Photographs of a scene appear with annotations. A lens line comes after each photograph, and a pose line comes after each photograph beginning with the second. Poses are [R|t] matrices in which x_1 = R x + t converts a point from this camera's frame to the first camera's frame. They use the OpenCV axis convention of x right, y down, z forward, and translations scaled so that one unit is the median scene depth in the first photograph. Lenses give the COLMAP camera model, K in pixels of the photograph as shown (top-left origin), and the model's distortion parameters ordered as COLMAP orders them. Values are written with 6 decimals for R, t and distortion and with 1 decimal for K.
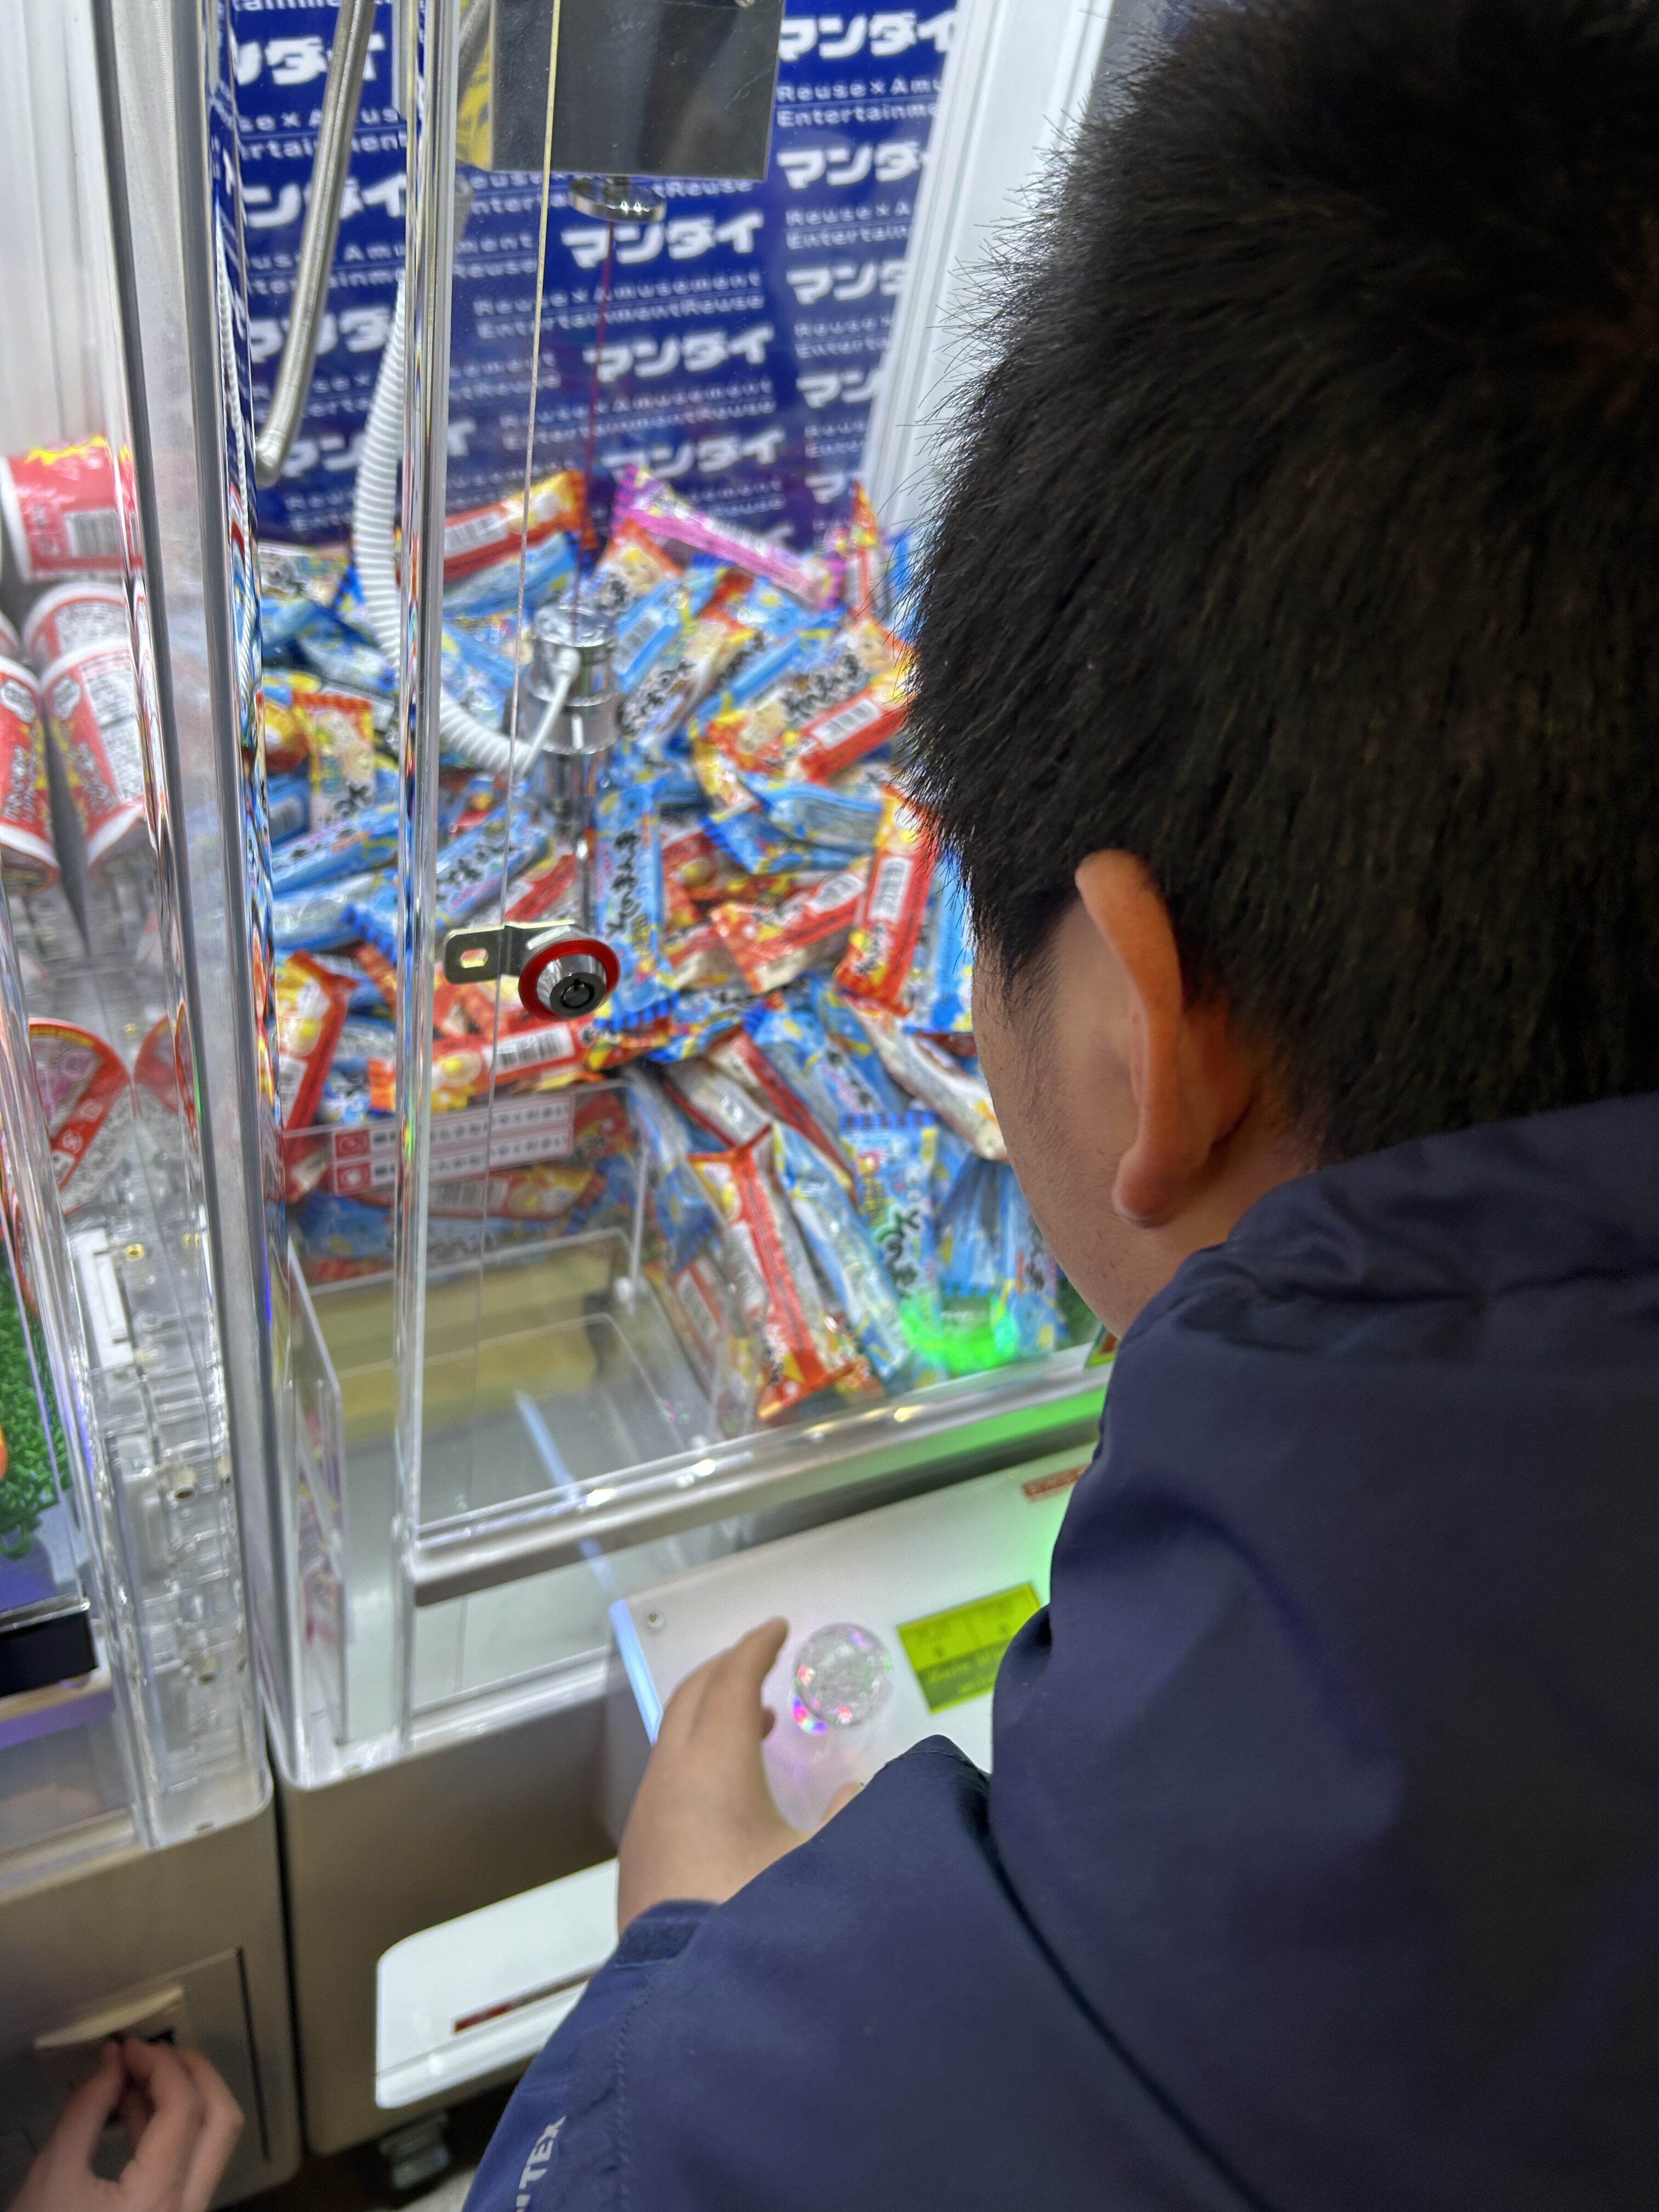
lens RADIAL K [[1719.3, 0, 832.1], [0, 1719.3, 1103.0], [0, 0, 1]] dist [0.024924, -0.030577]
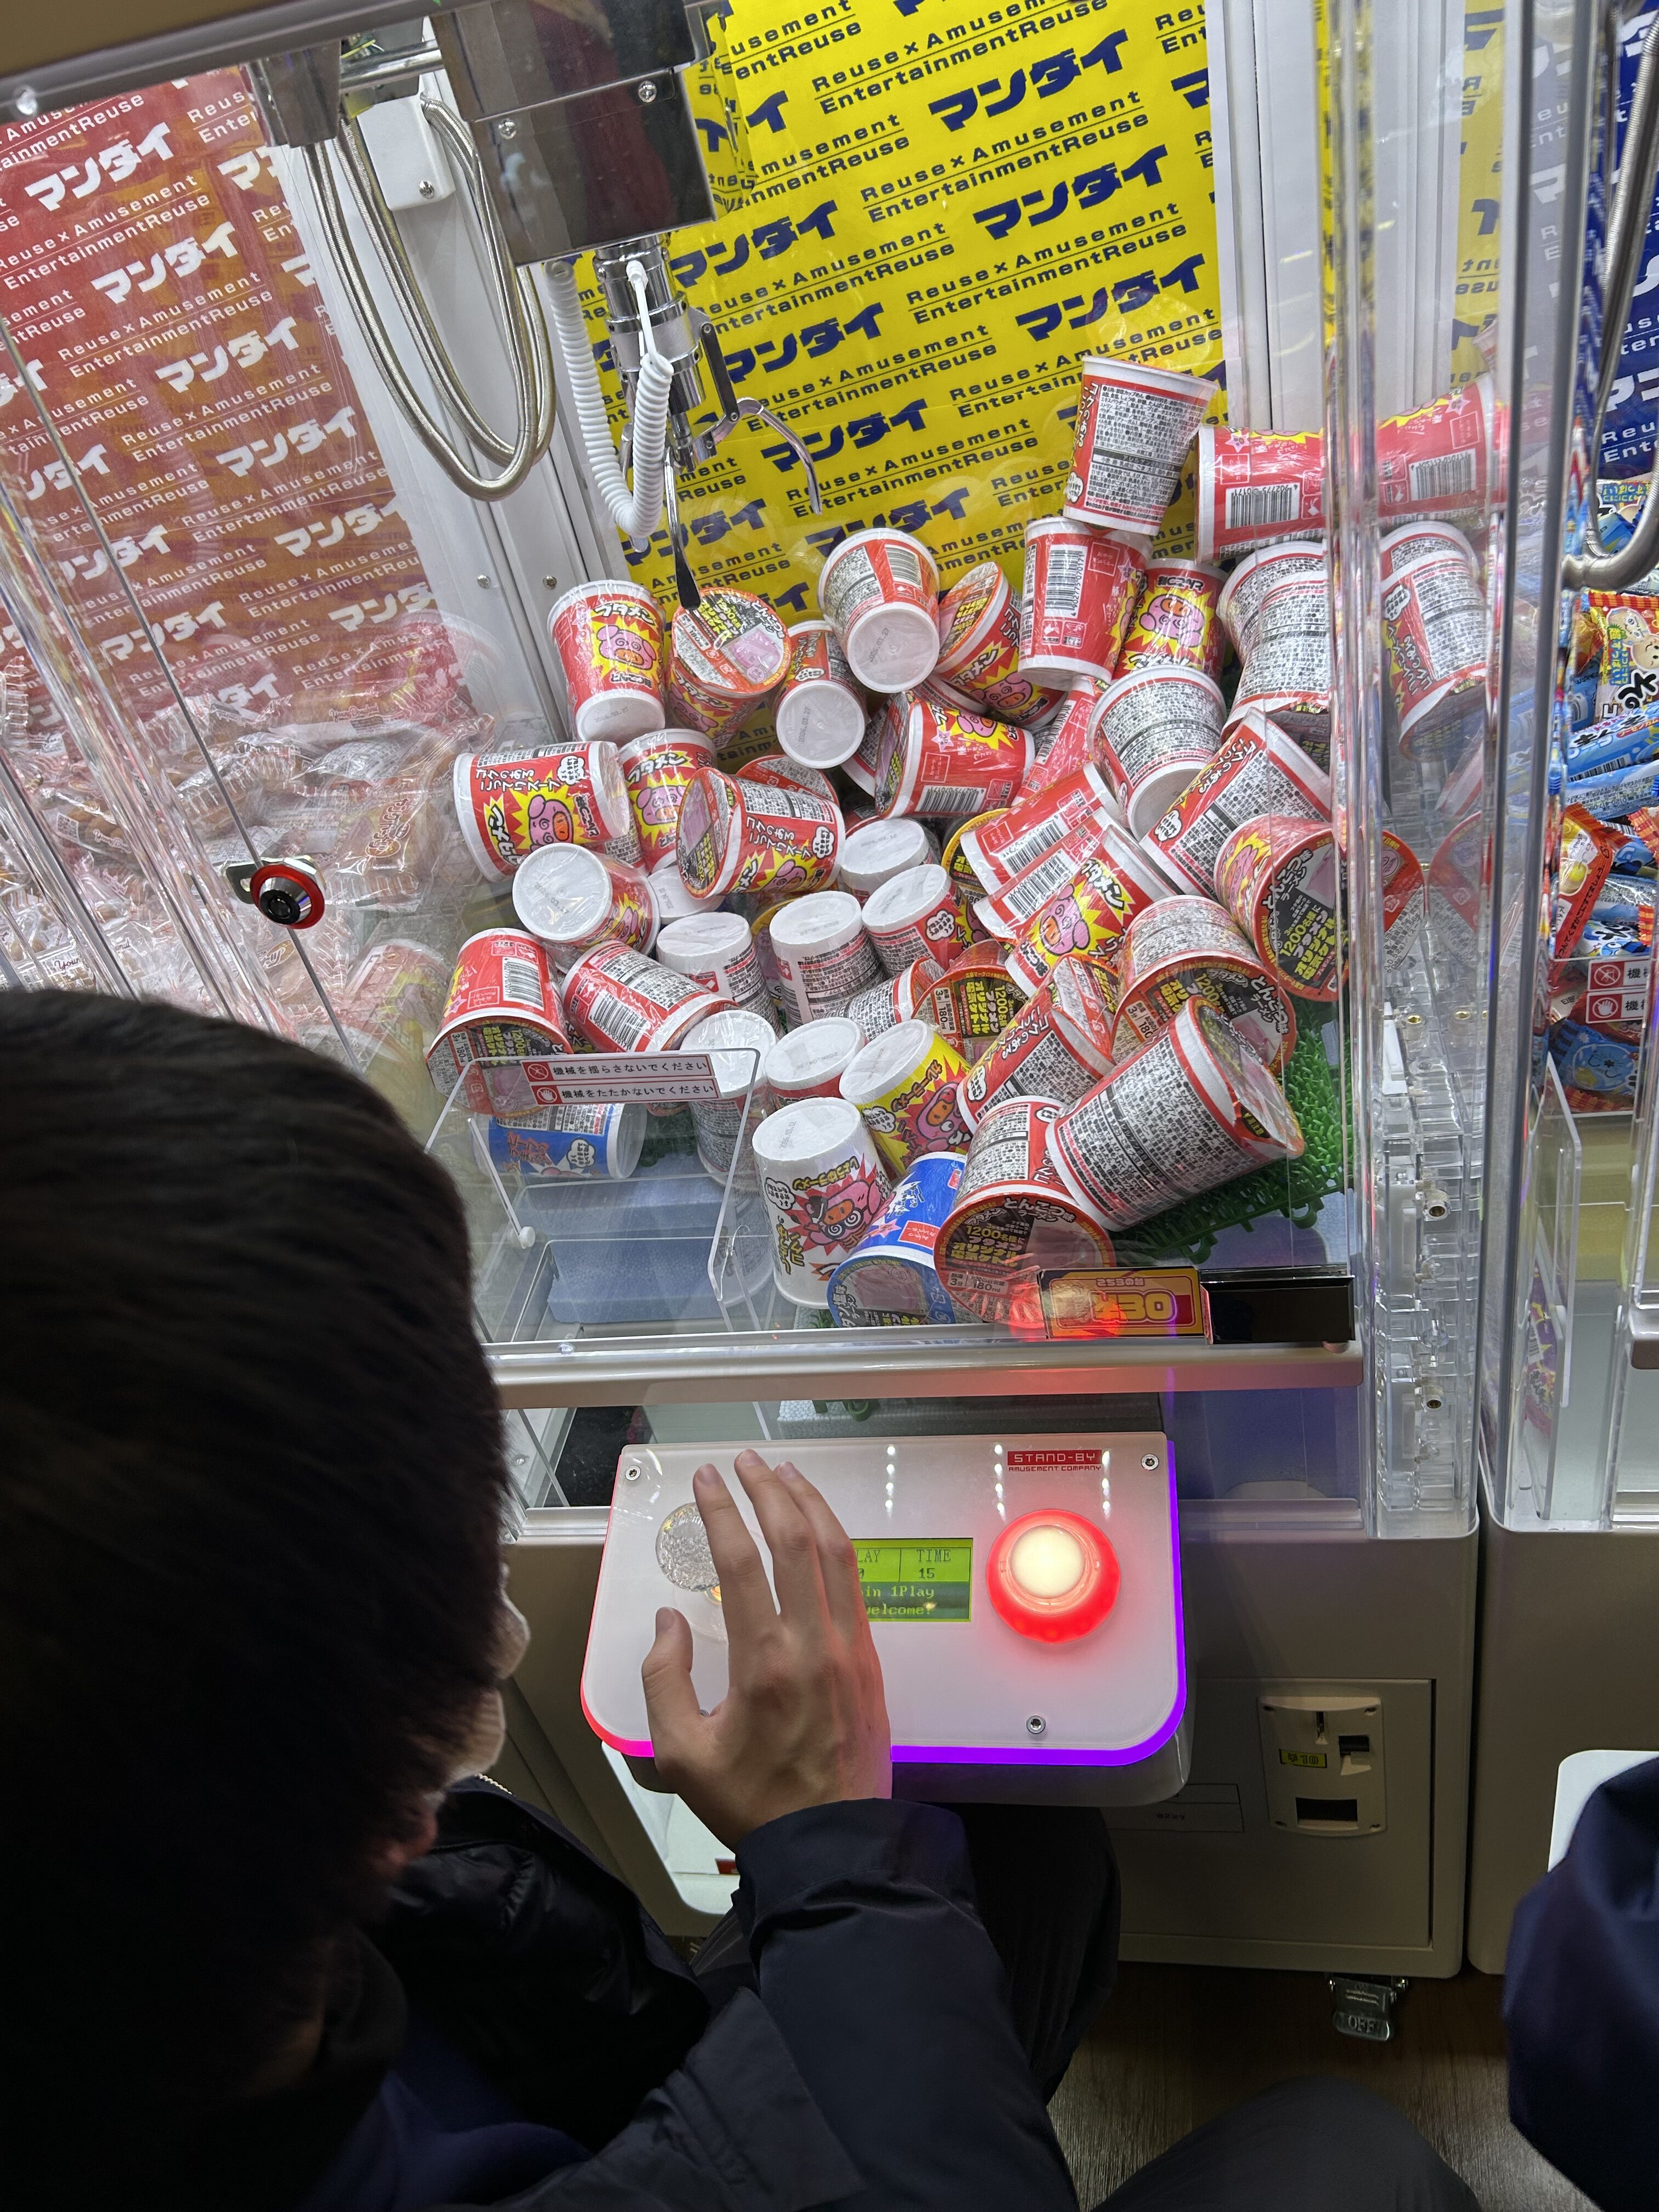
lens RADIAL K [[1719.3, 0, 829.5], [0, 1719.3, 1103.1], [0, 0, 1]] dist [0.024924, -0.030577]
pose [[0.768616, 0.073352, -0.635491, 0.048588], [-0.105778, 0.994303, -0.013168, 0.172836], [0.630905, 0.077342, 0.771996, -0.167195]]
